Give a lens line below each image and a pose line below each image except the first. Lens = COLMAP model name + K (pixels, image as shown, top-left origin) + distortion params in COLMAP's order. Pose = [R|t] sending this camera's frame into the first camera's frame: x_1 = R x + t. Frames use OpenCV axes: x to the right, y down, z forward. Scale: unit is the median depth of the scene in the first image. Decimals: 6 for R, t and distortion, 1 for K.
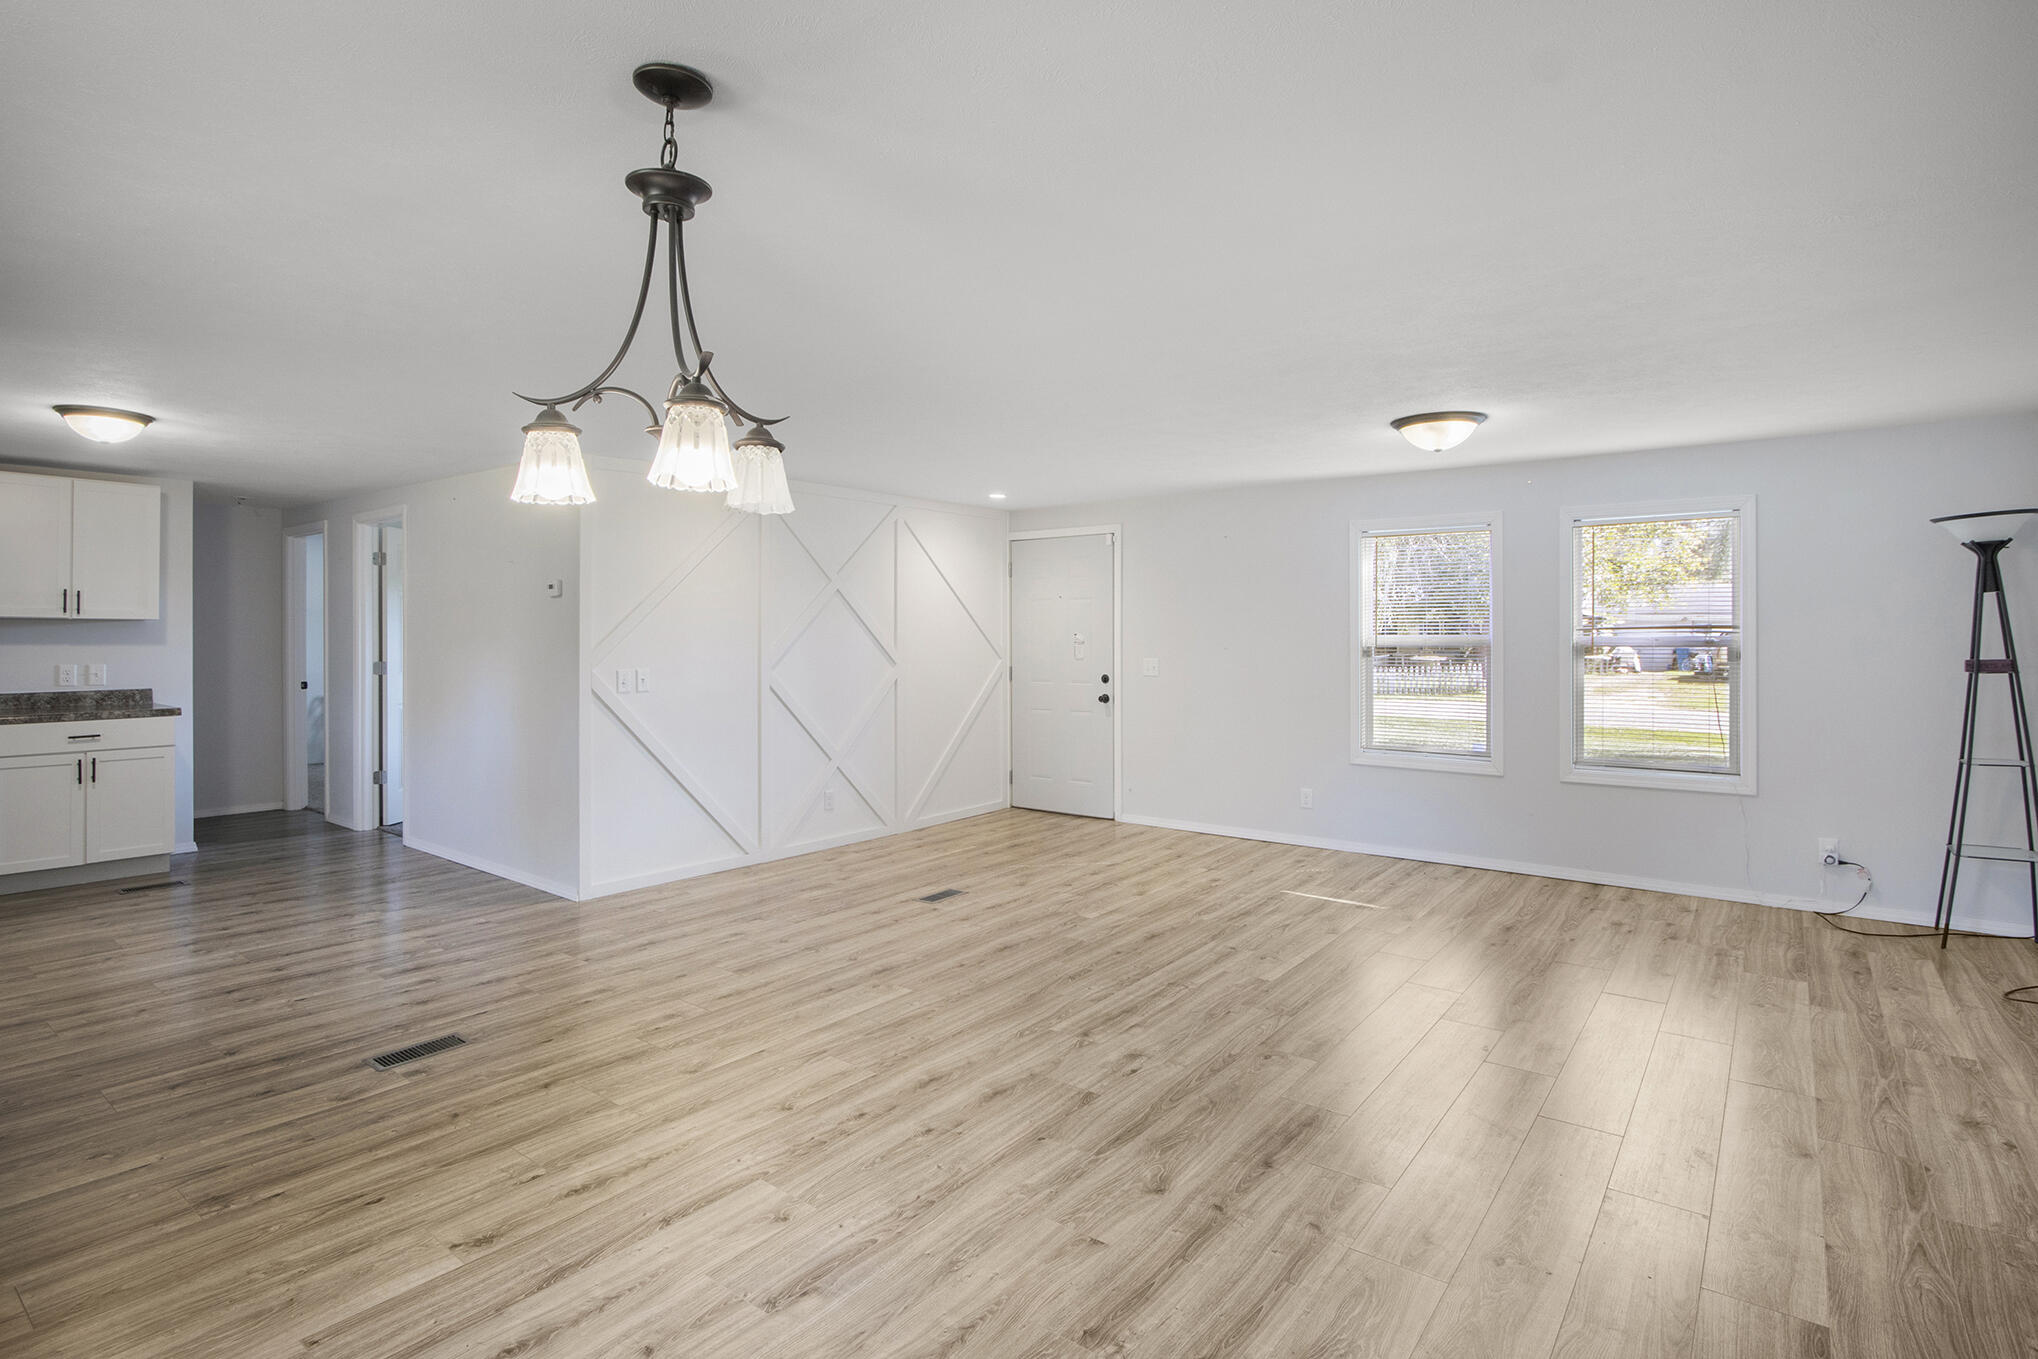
lens RADIAL K [[981.5, 0, 1023.7], [0, 981.5, 677.2], [0, 0, 1]] dist [-0.028585, 0.000967]
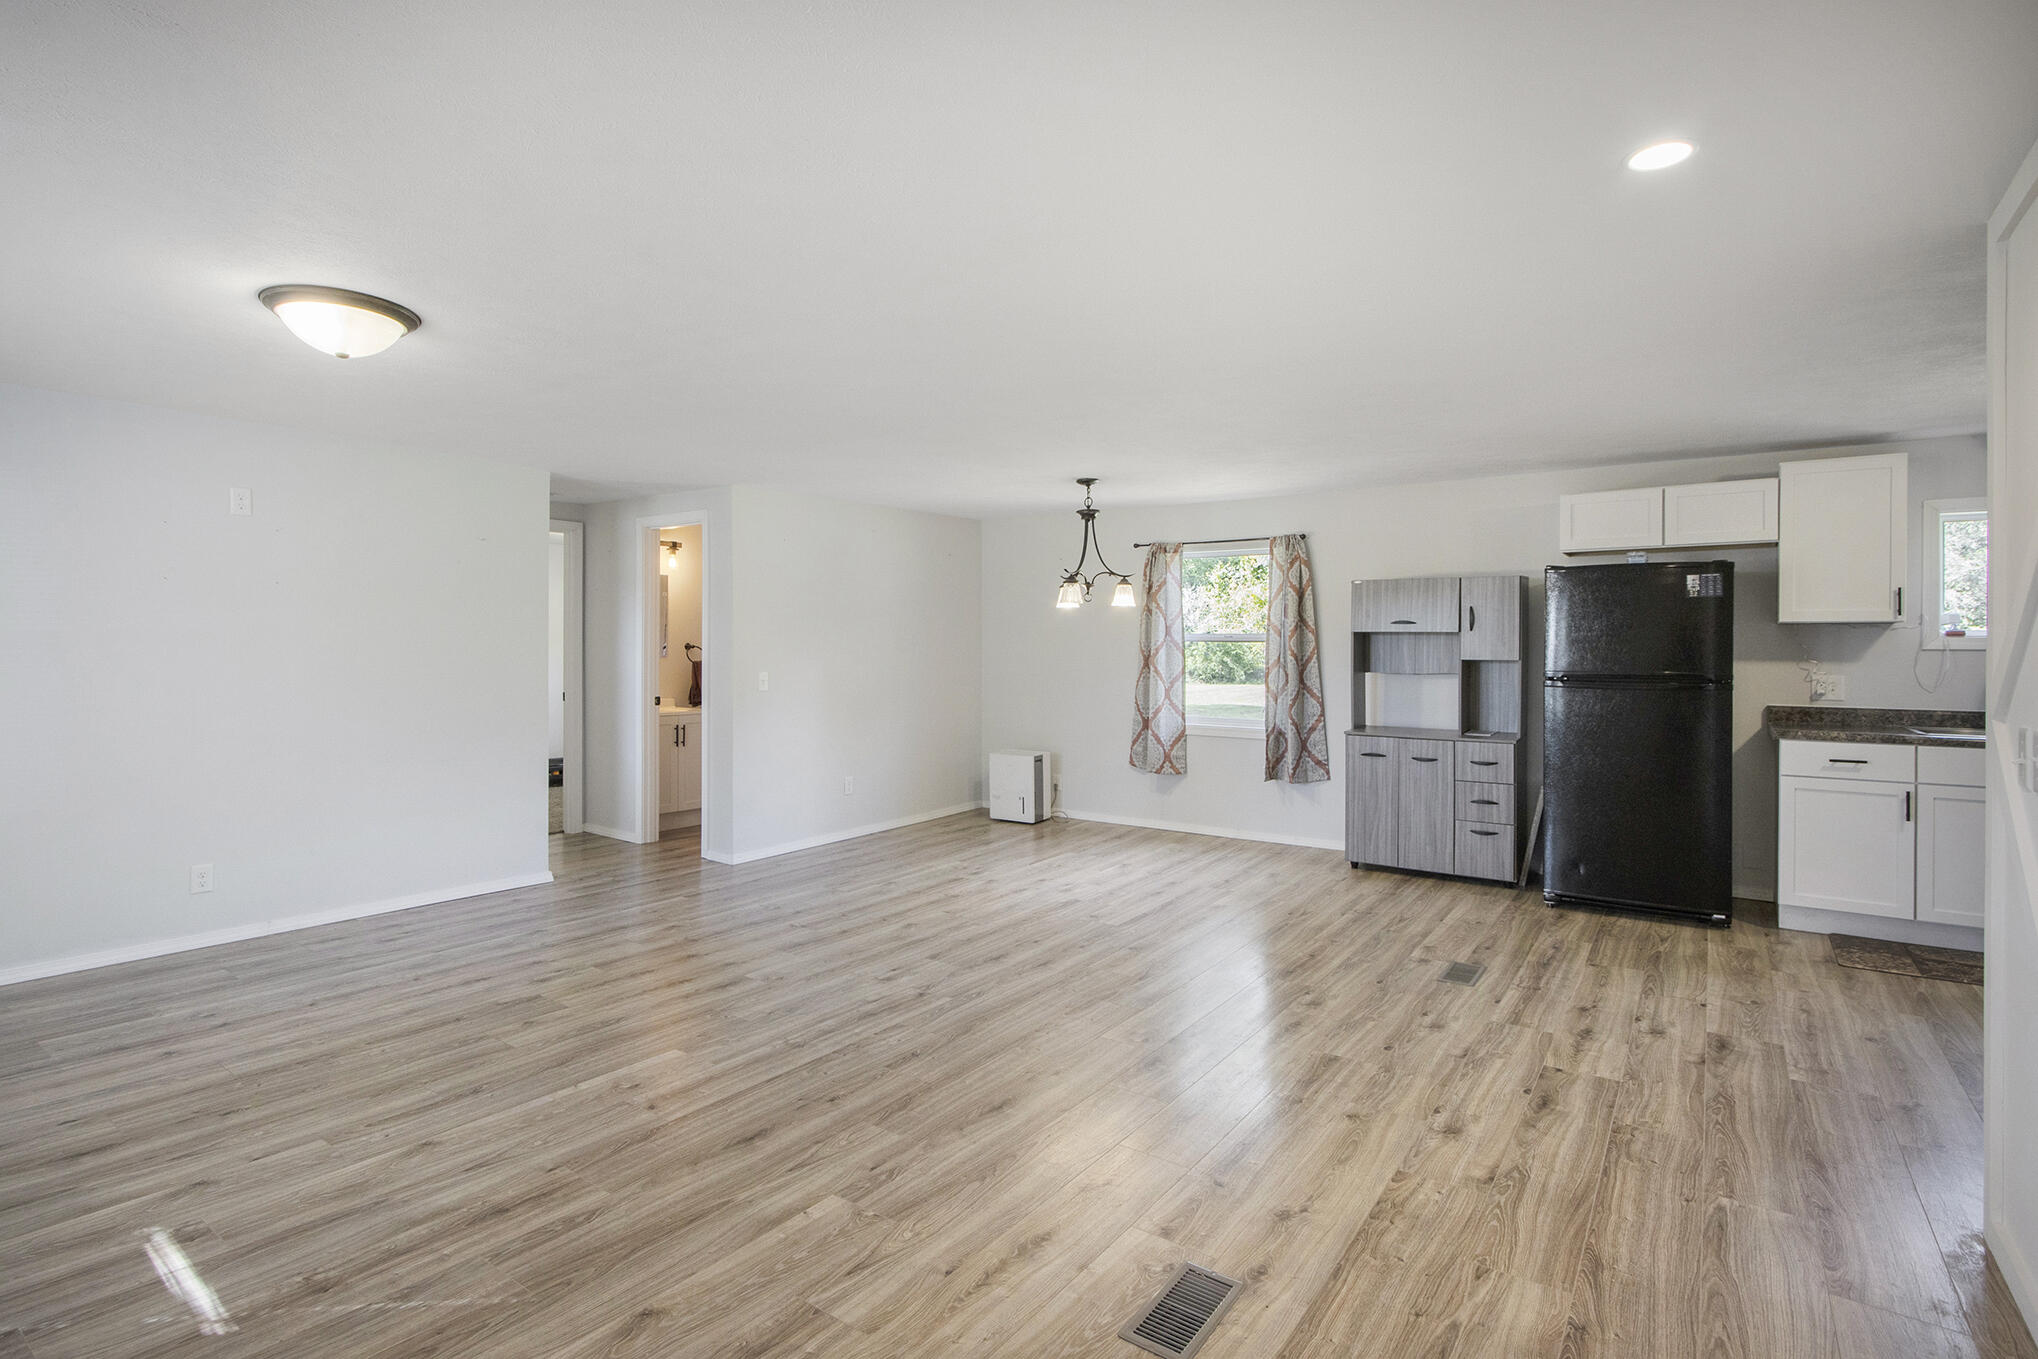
lens RADIAL K [[1024.5, 0, 1017.7], [0, 1024.5, 648.0], [0, 0, 1]] dist [-0.024390, 0.012762]
pose [[-0.999594, -0.005686, -0.027924, -0.010900], [-0.006707, 0.999307, 0.036604, -0.066535], [0.027697, 0.036777, -0.998940, 1.974974]]
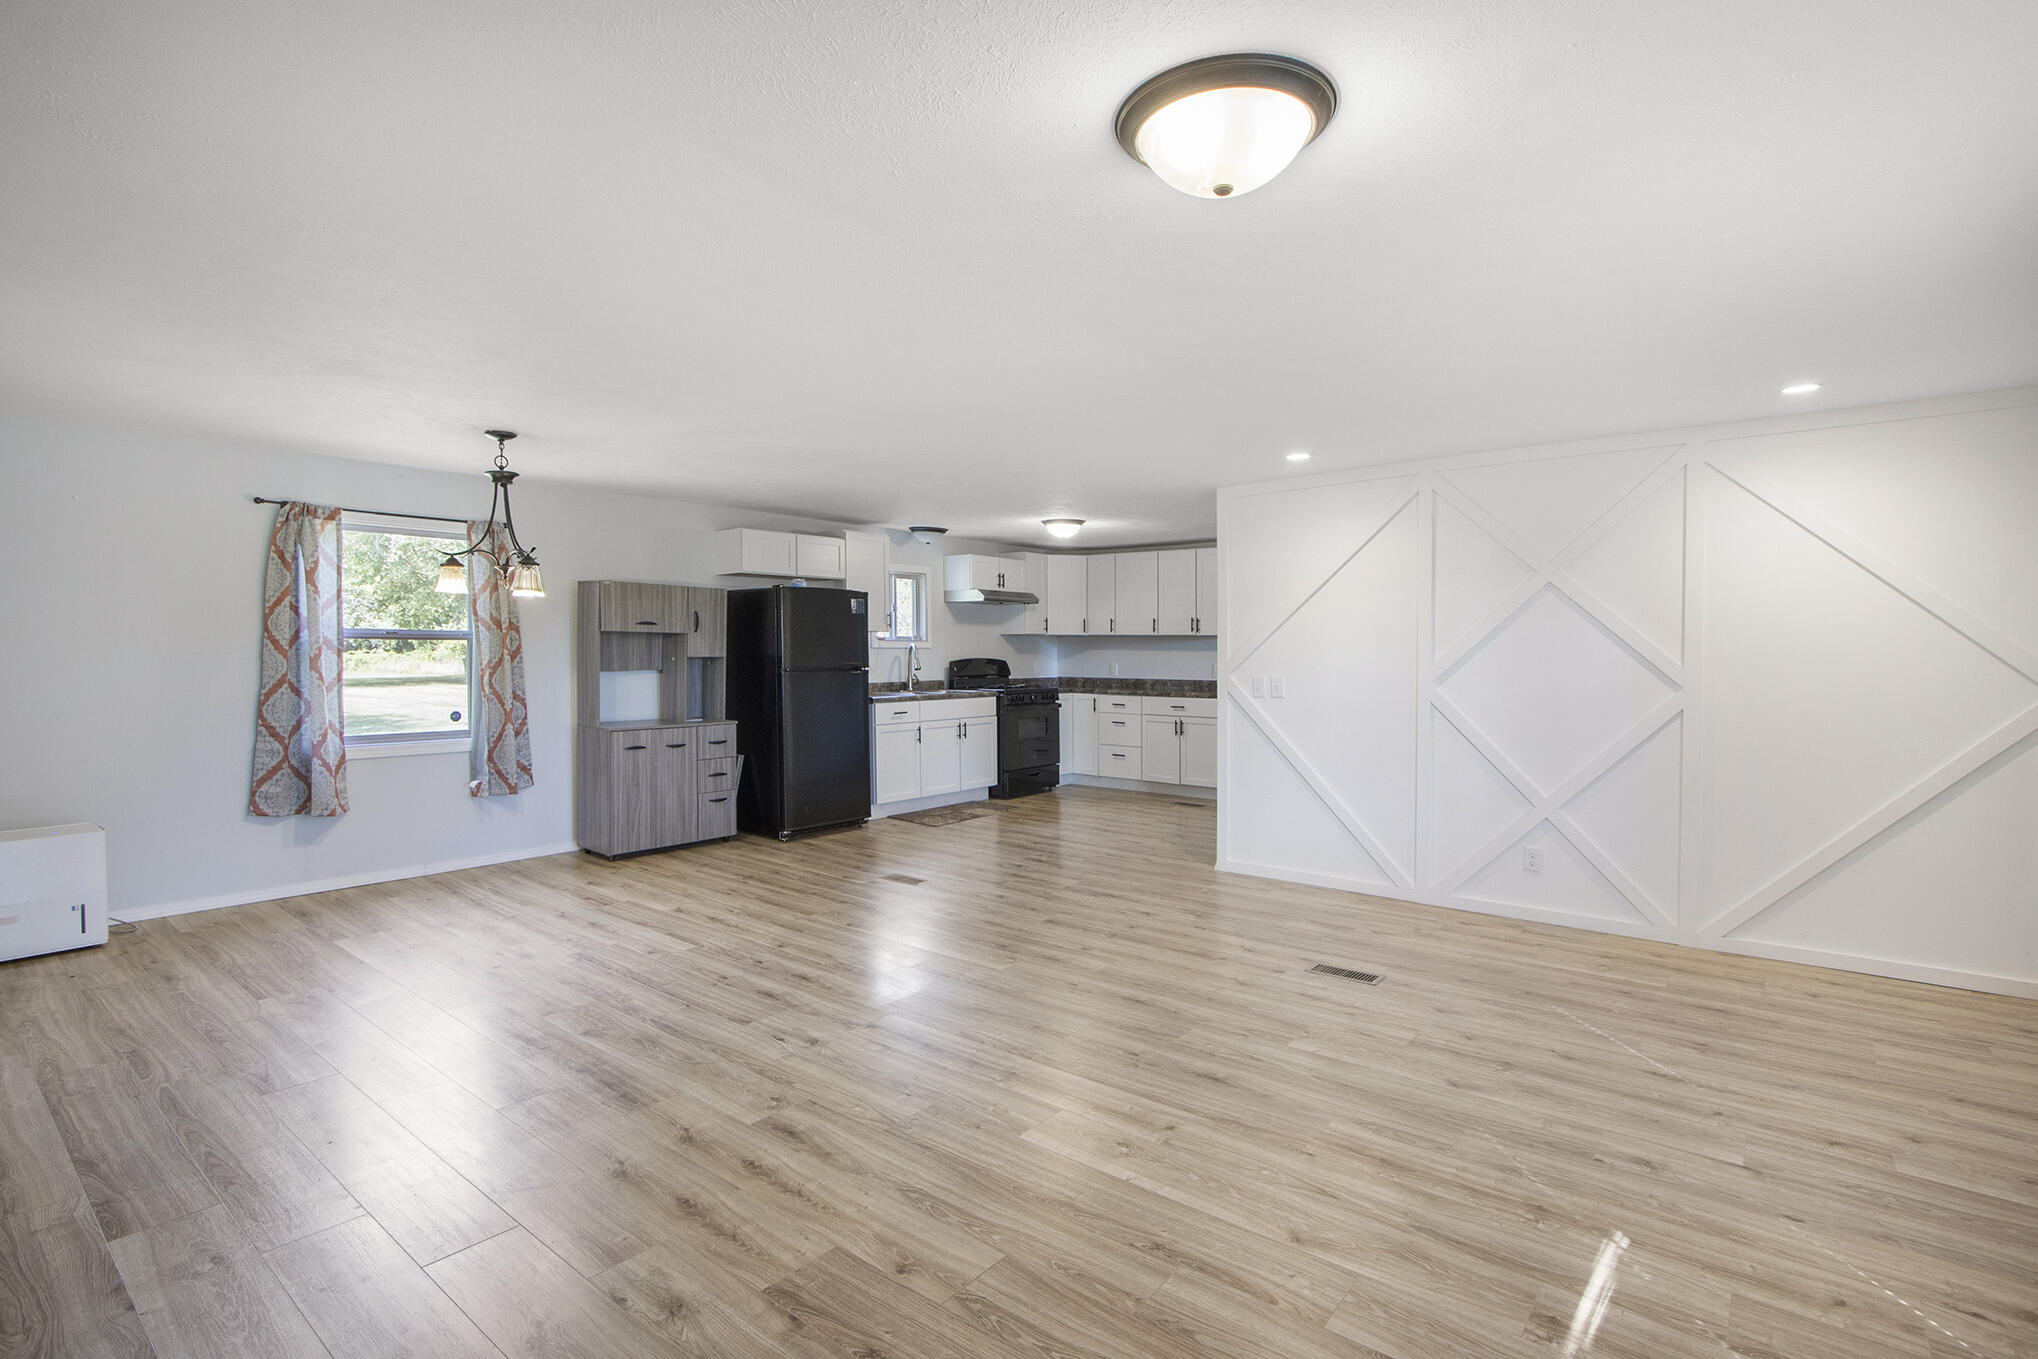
lens RADIAL K [[981.5, 0, 1023.7], [0, 981.5, 677.2], [0, 0, 1]] dist [-0.028585, 0.000967]
pose [[-0.013864, 0.027552, -0.999524, 0.992742], [-0.042713, 0.998692, 0.028122, -0.035249], [0.998991, 0.043082, -0.012669, 1.061044]]
